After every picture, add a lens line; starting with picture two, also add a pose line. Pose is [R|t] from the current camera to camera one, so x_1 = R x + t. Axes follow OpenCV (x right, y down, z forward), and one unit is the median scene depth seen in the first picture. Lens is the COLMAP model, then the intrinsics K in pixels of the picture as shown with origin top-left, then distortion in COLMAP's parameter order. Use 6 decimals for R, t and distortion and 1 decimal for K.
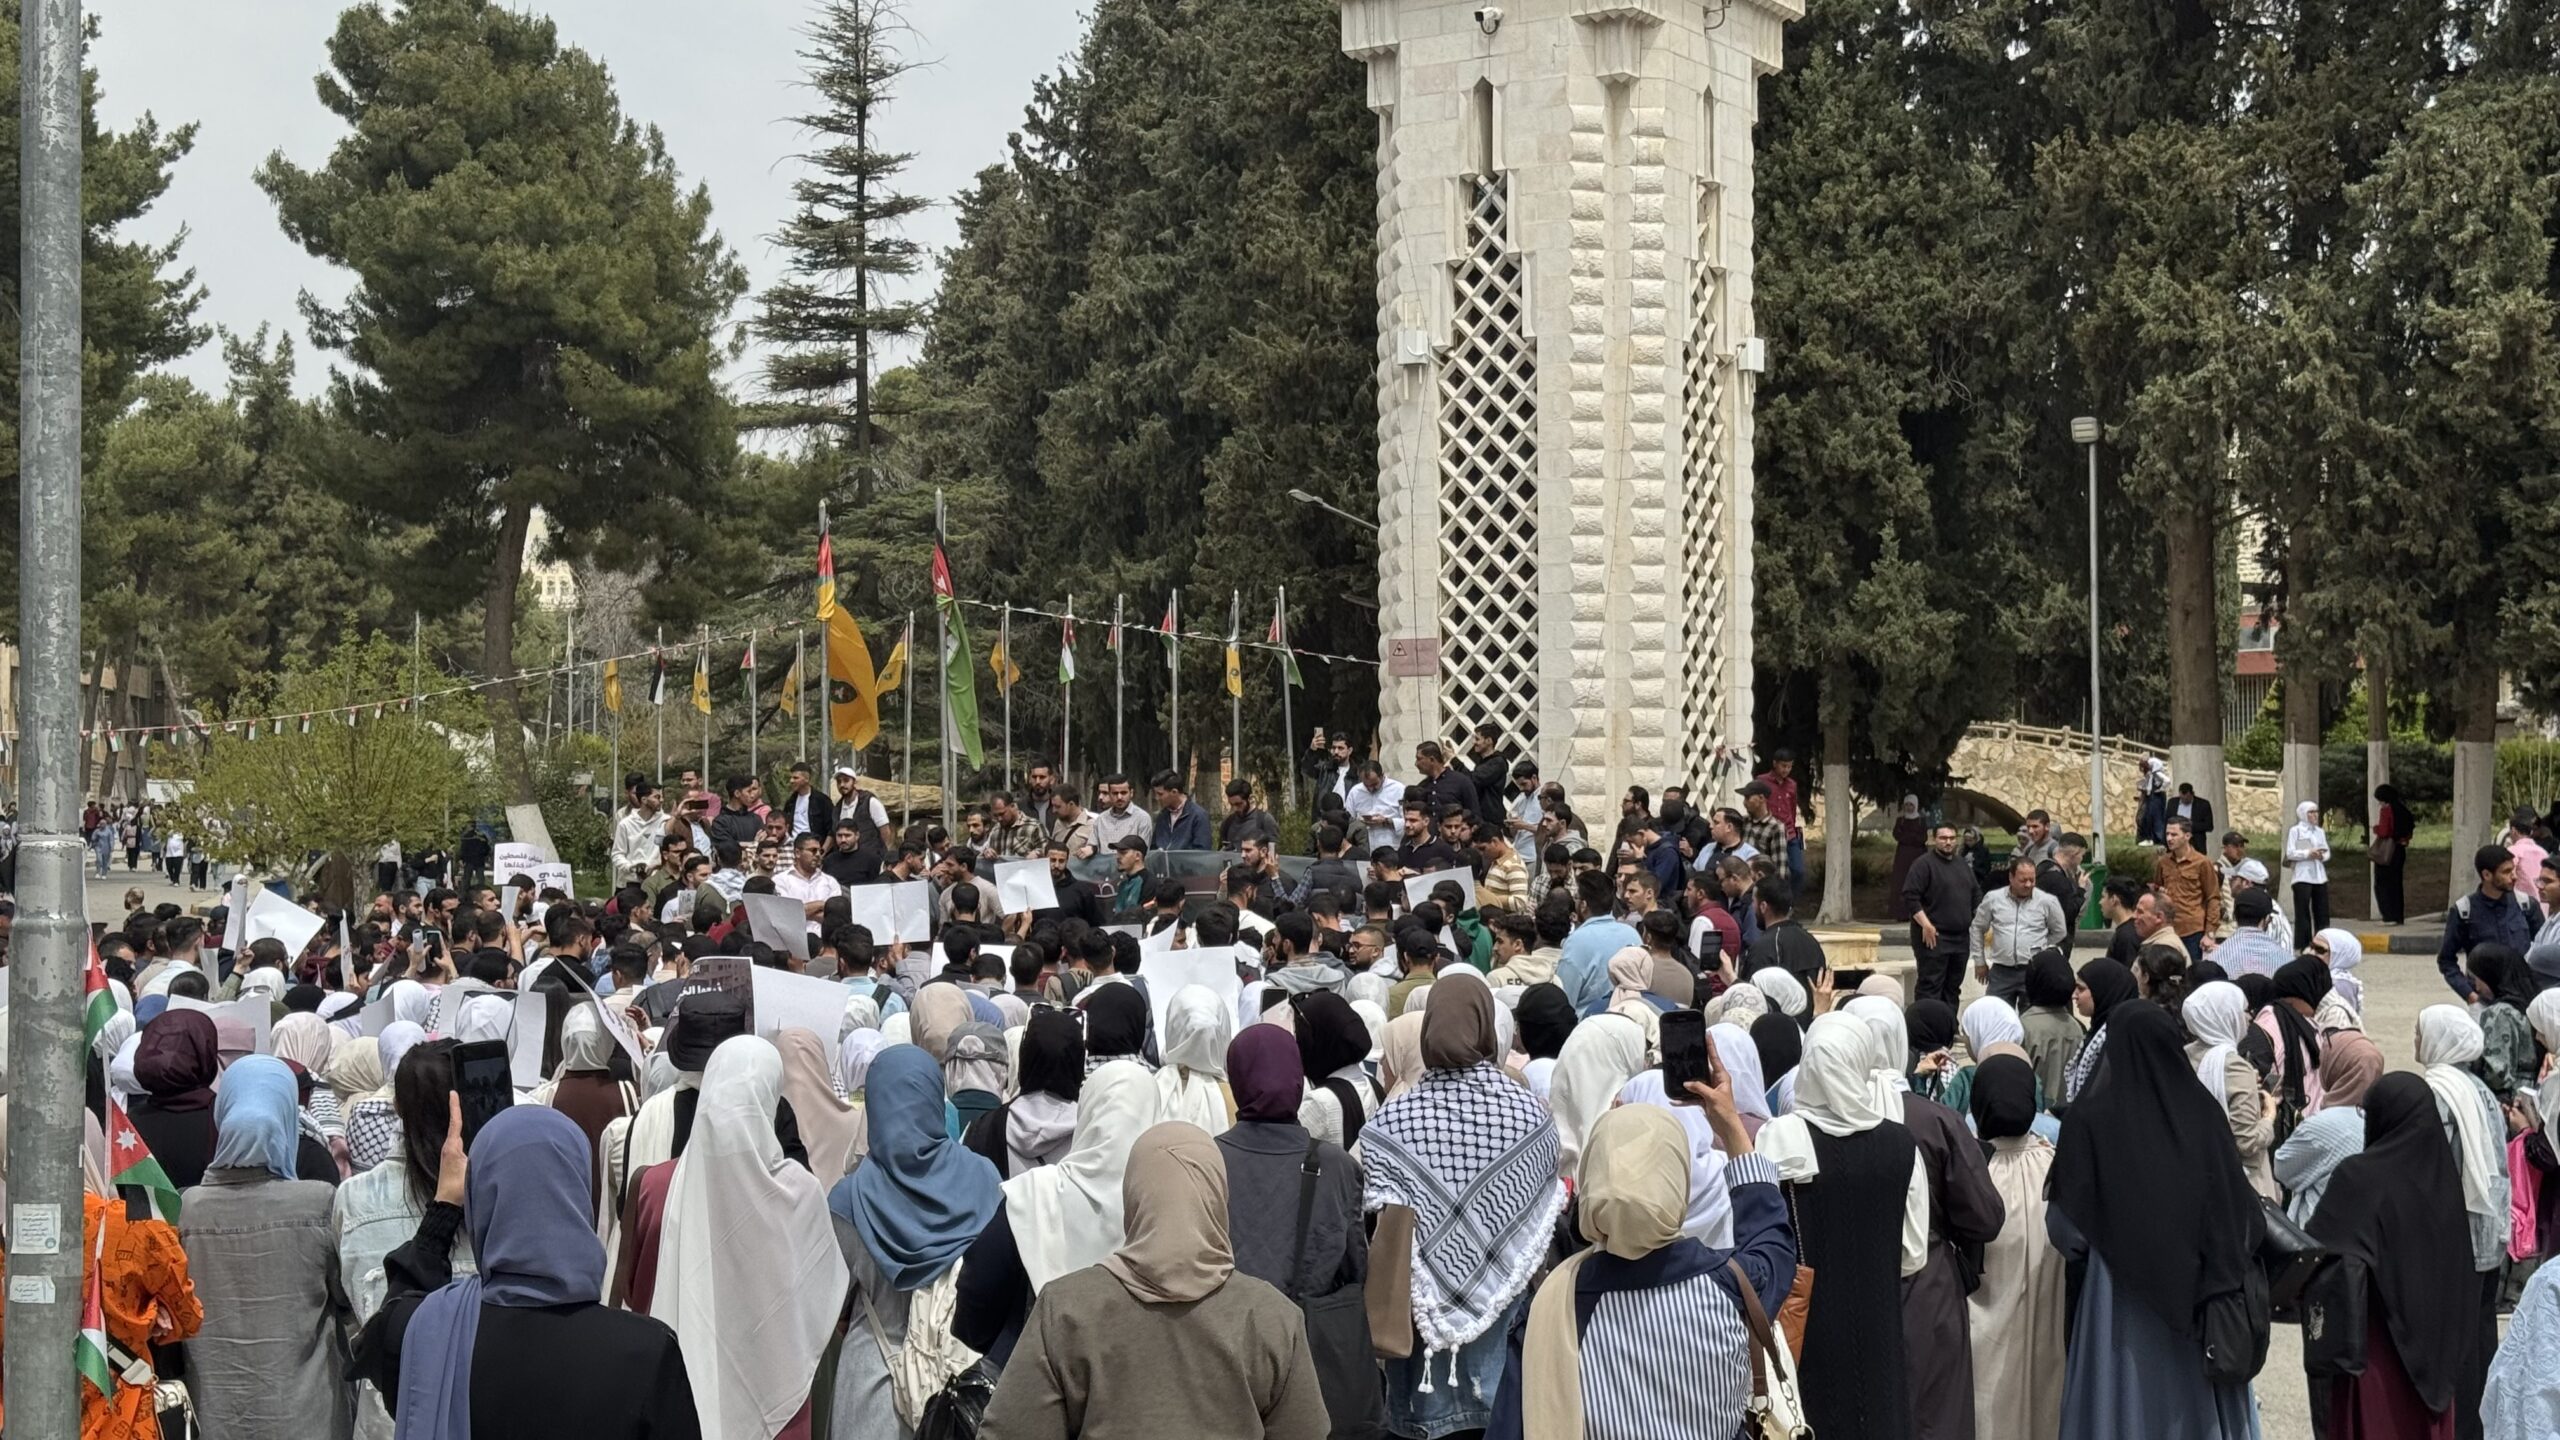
lens RADIAL K [[3729.7, 0, 1280.0], [0, 3729.7, 720.0], [0, 0, 1]] dist [0.205958, 0.024024]
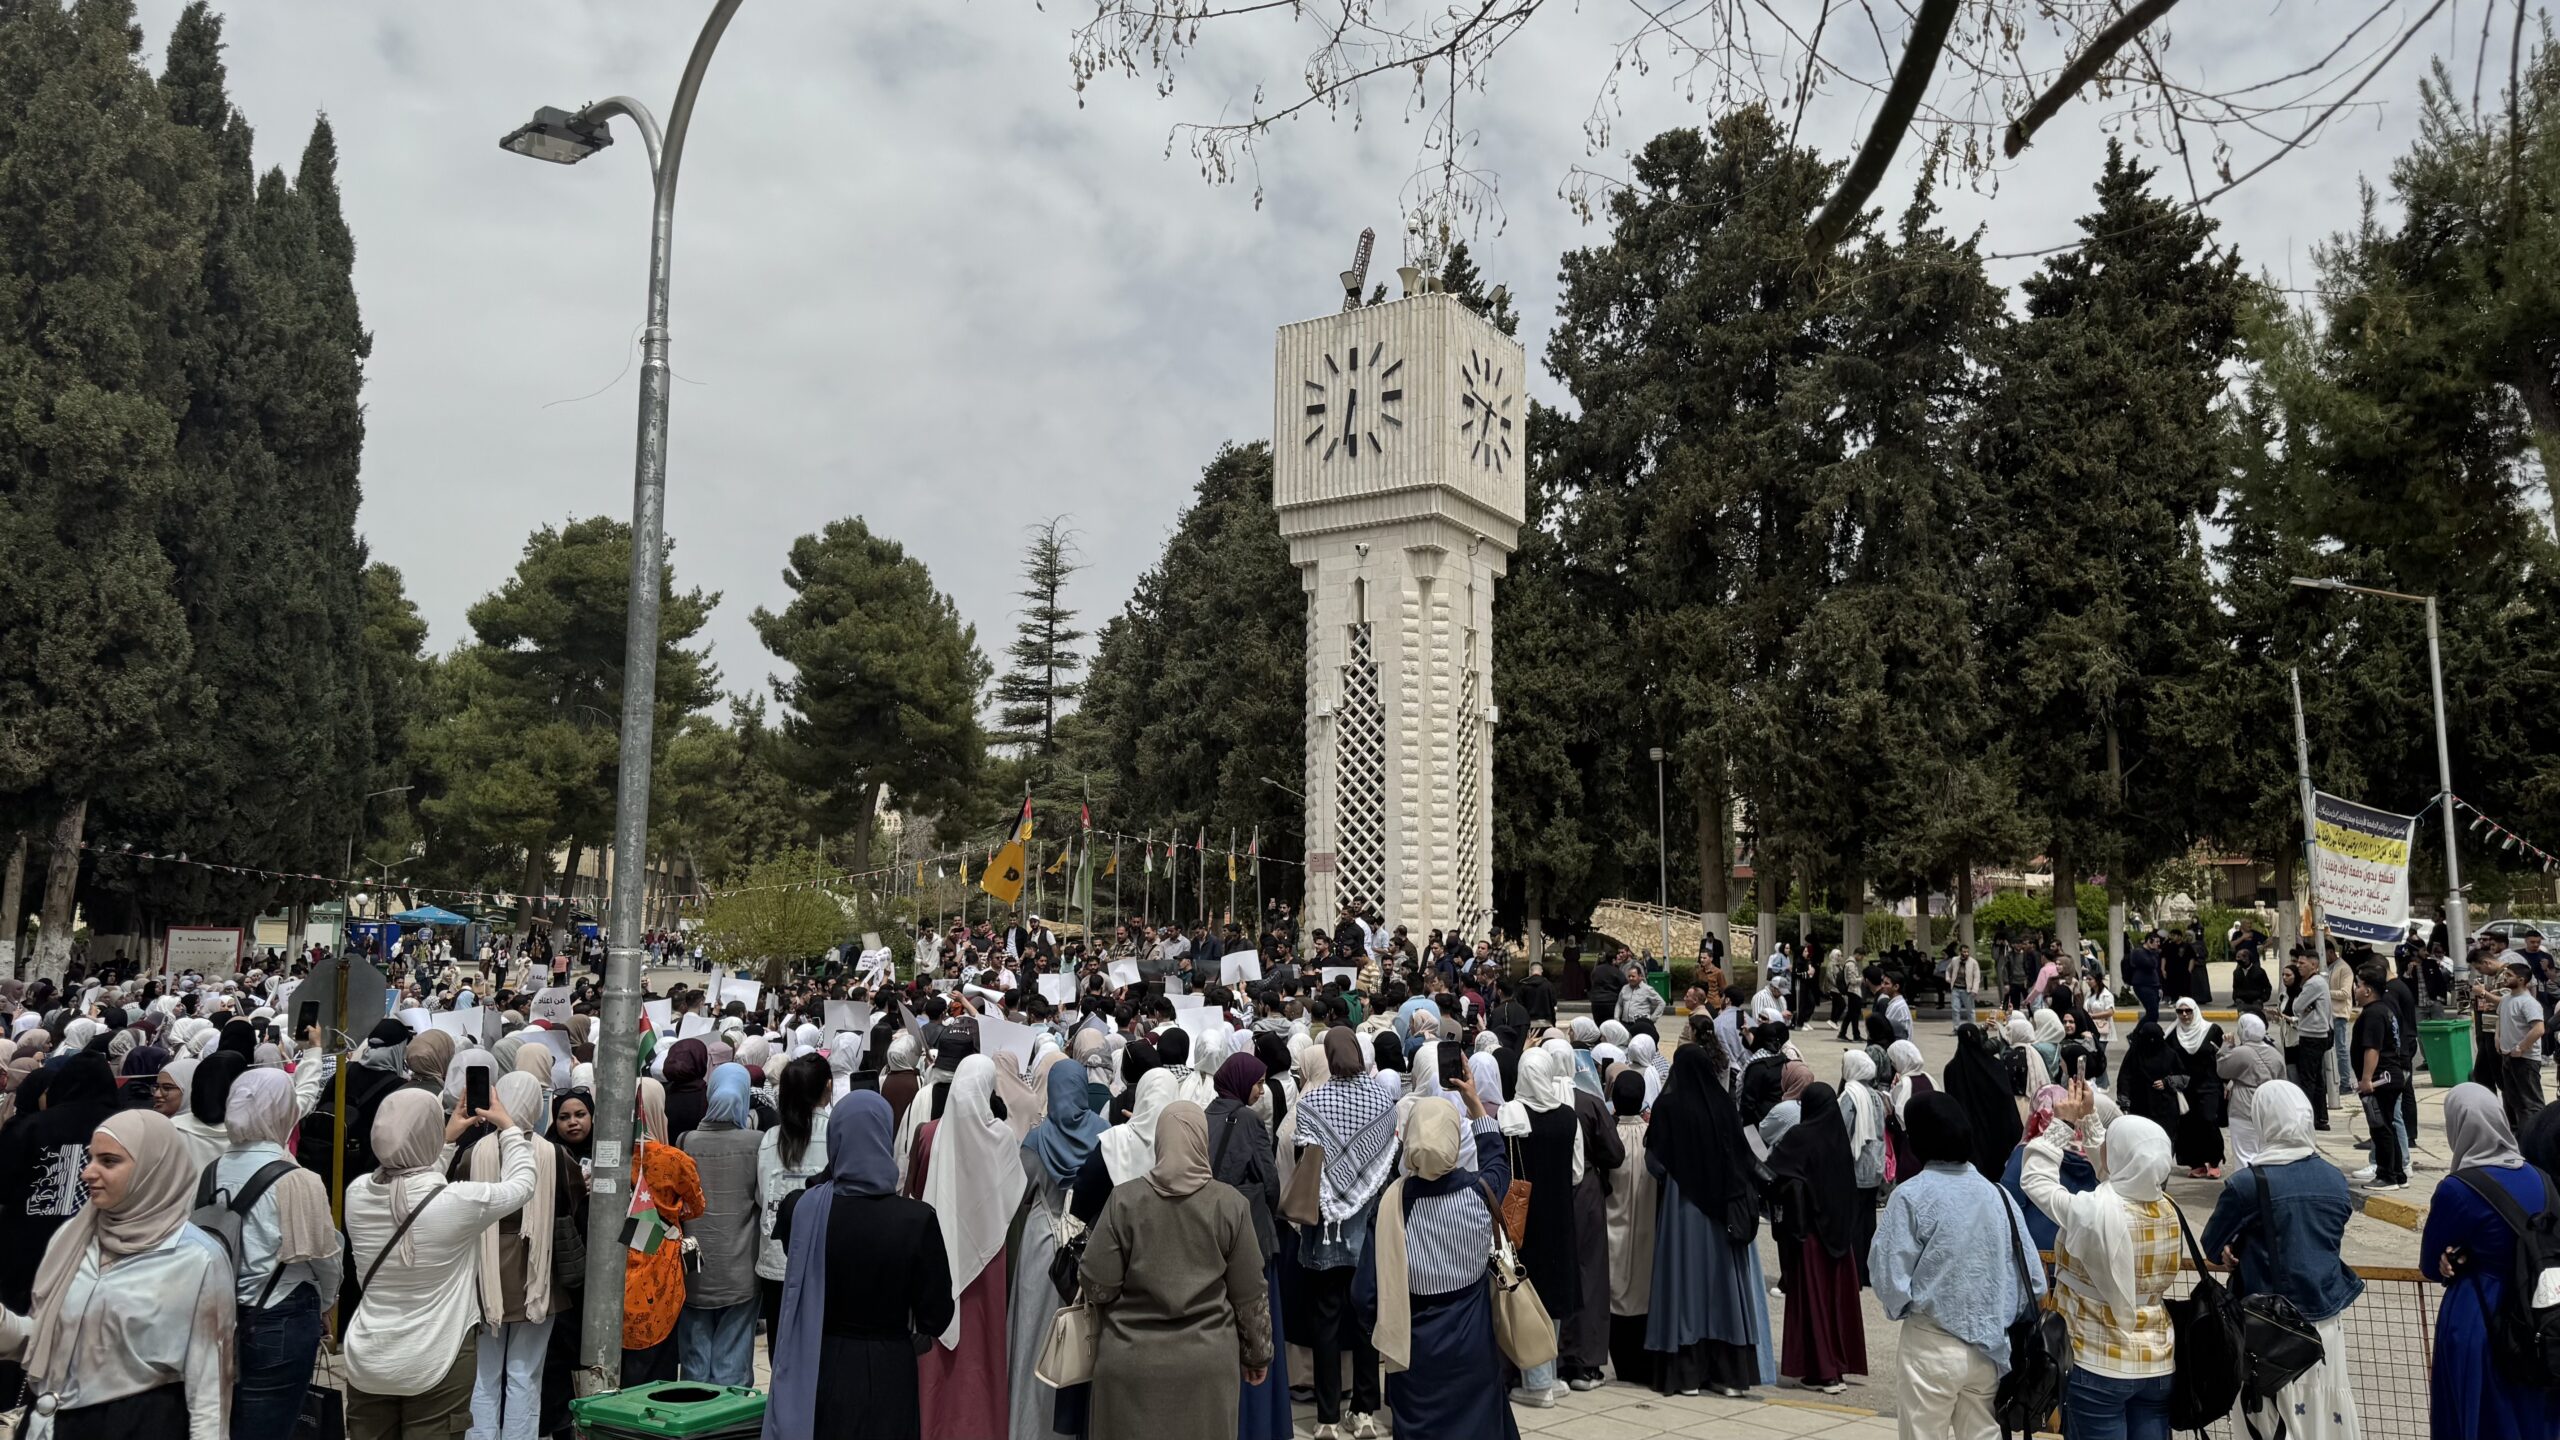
lens RADIAL K [[1858.9, 0, 1313.7], [0, 1858.9, 722.5], [0, 0, 1]] dist [0.086524, -0.002547]
pose [[0.999436, 0.014498, 0.030303, 0.000062], [-0.011669, 0.995735, -0.091519, -0.000277], [-0.031501, 0.091114, 0.995342, 0.006421]]
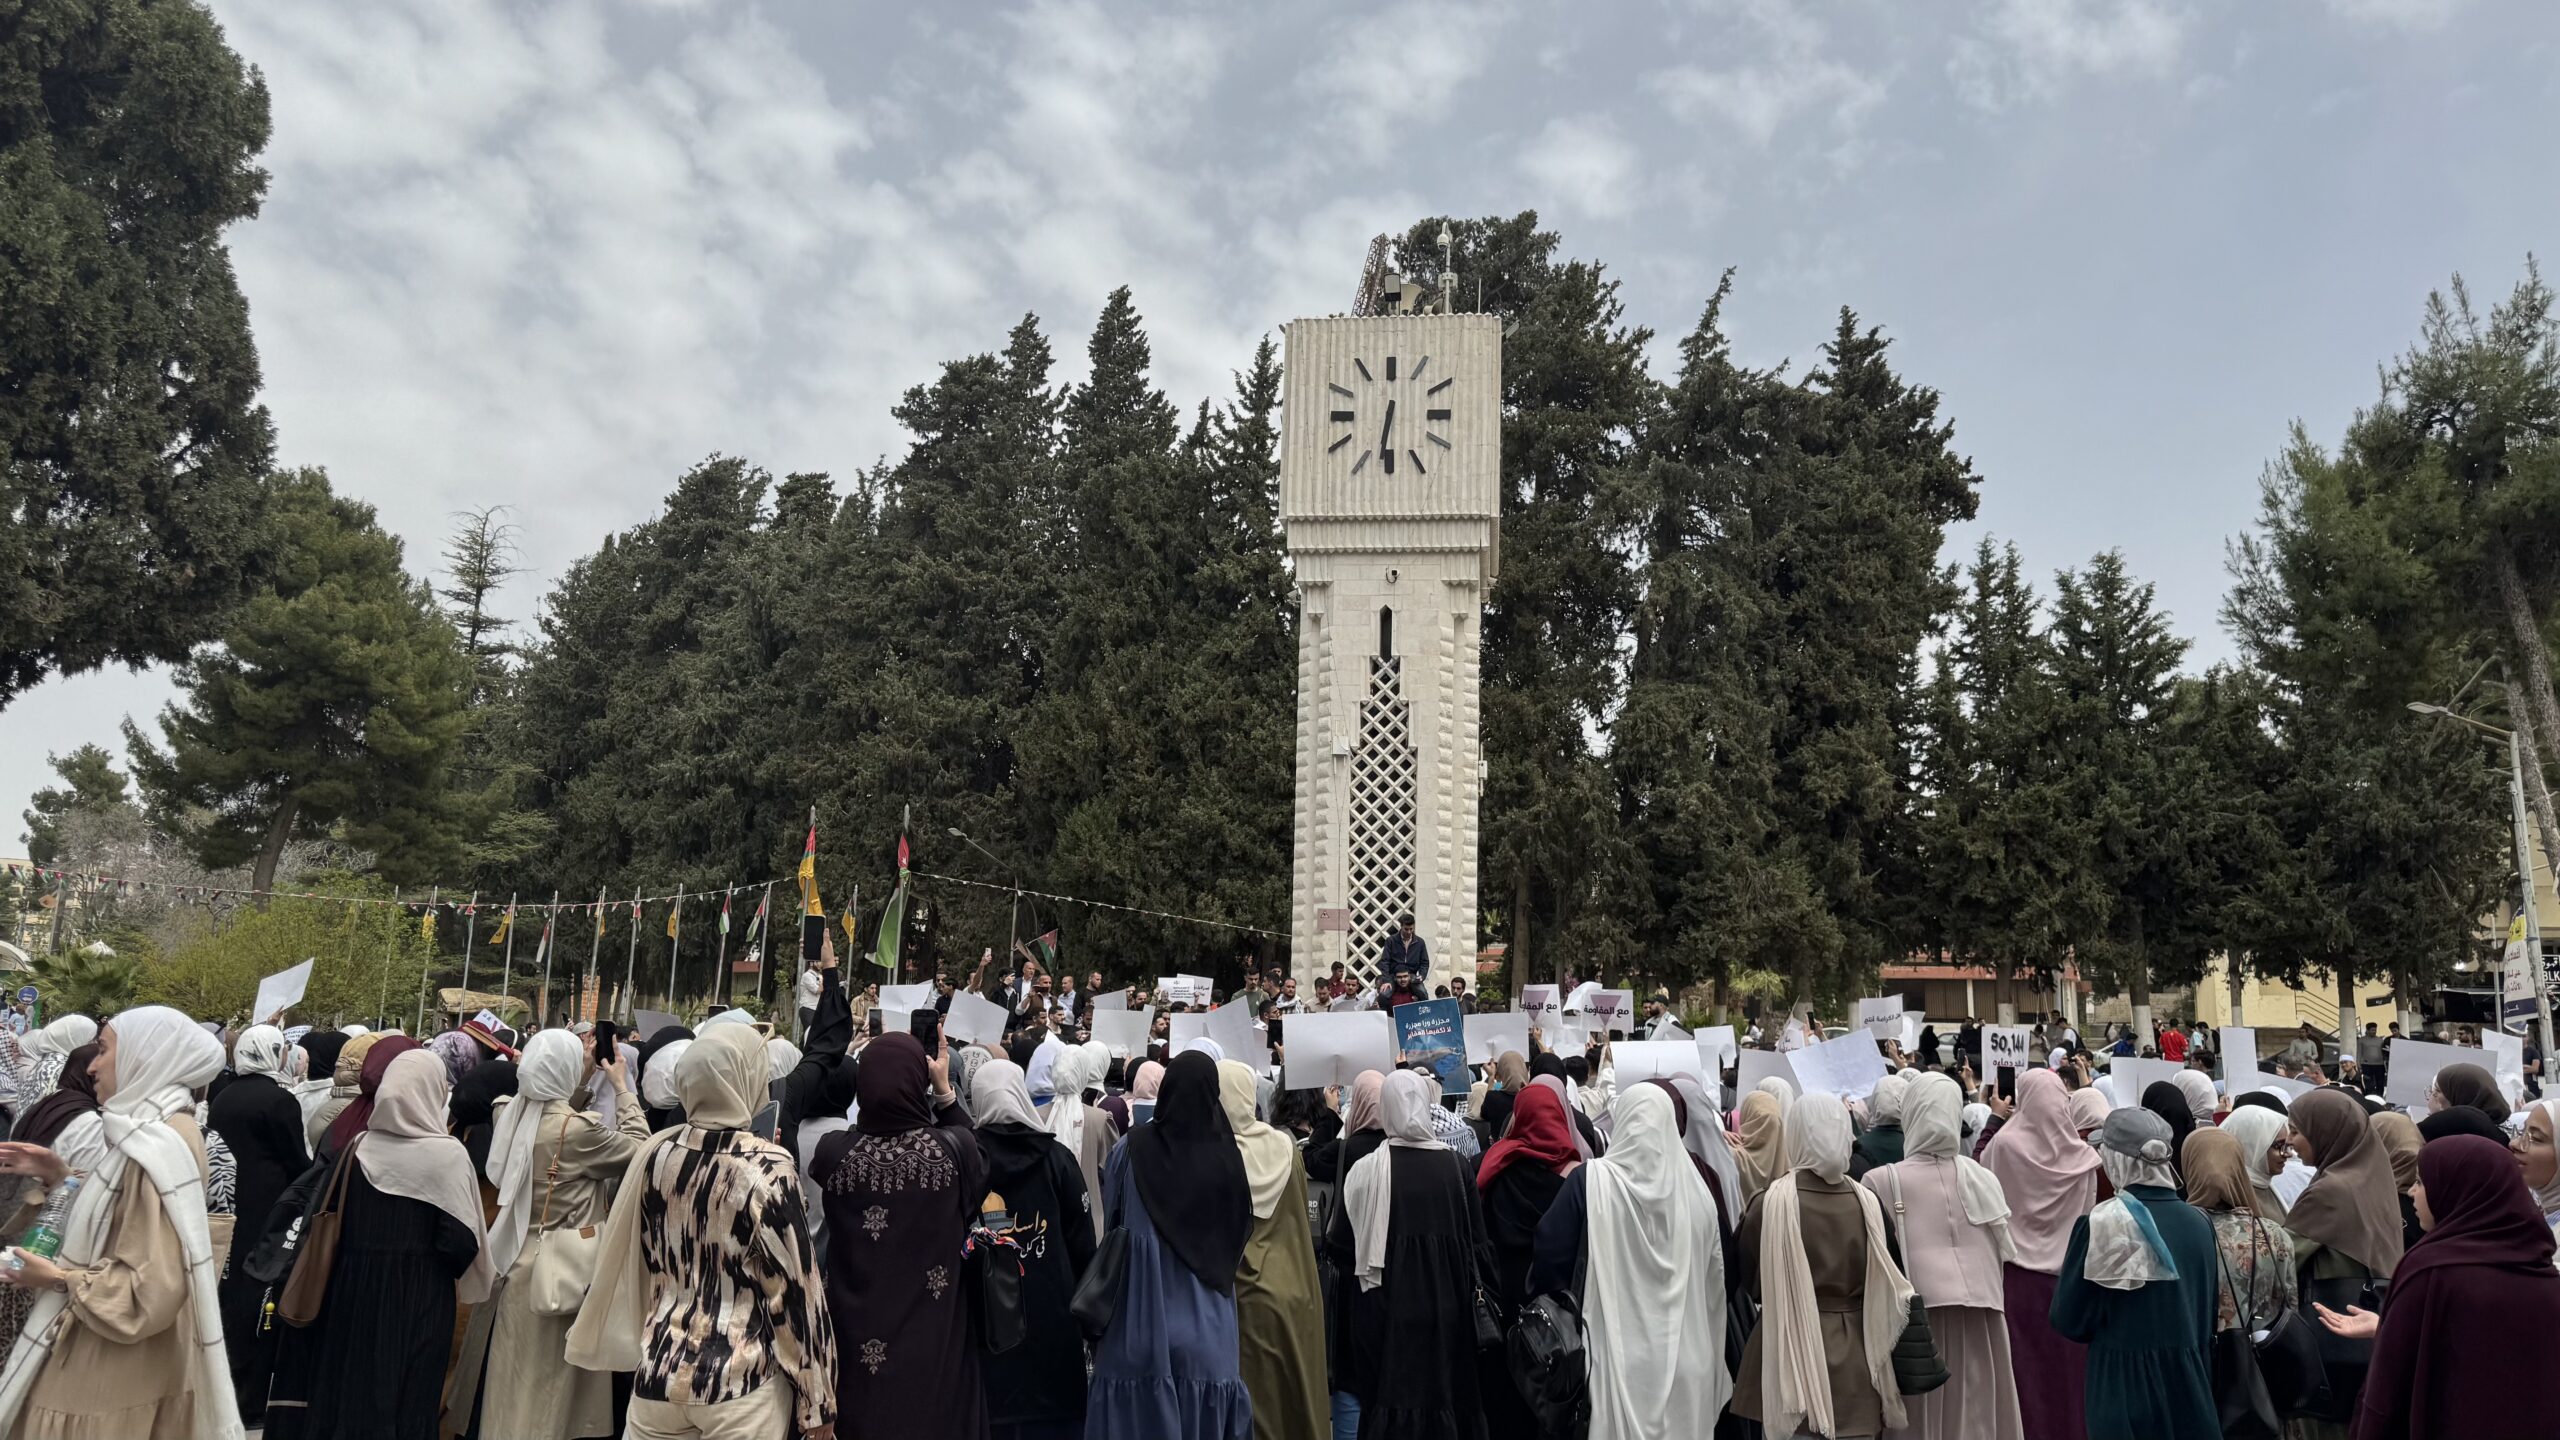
lens RADIAL K [[1858.9, 0, 1313.7], [0, 1858.9, 722.5], [0, 0, 1]] dist [0.086524, -0.002547]
pose [[0.882913, 0.115218, 0.455181, -0.432867], [-0.046081, 0.986008, -0.160200, 0.036918], [-0.467270, 0.120467, 0.875869, 0.254023]]
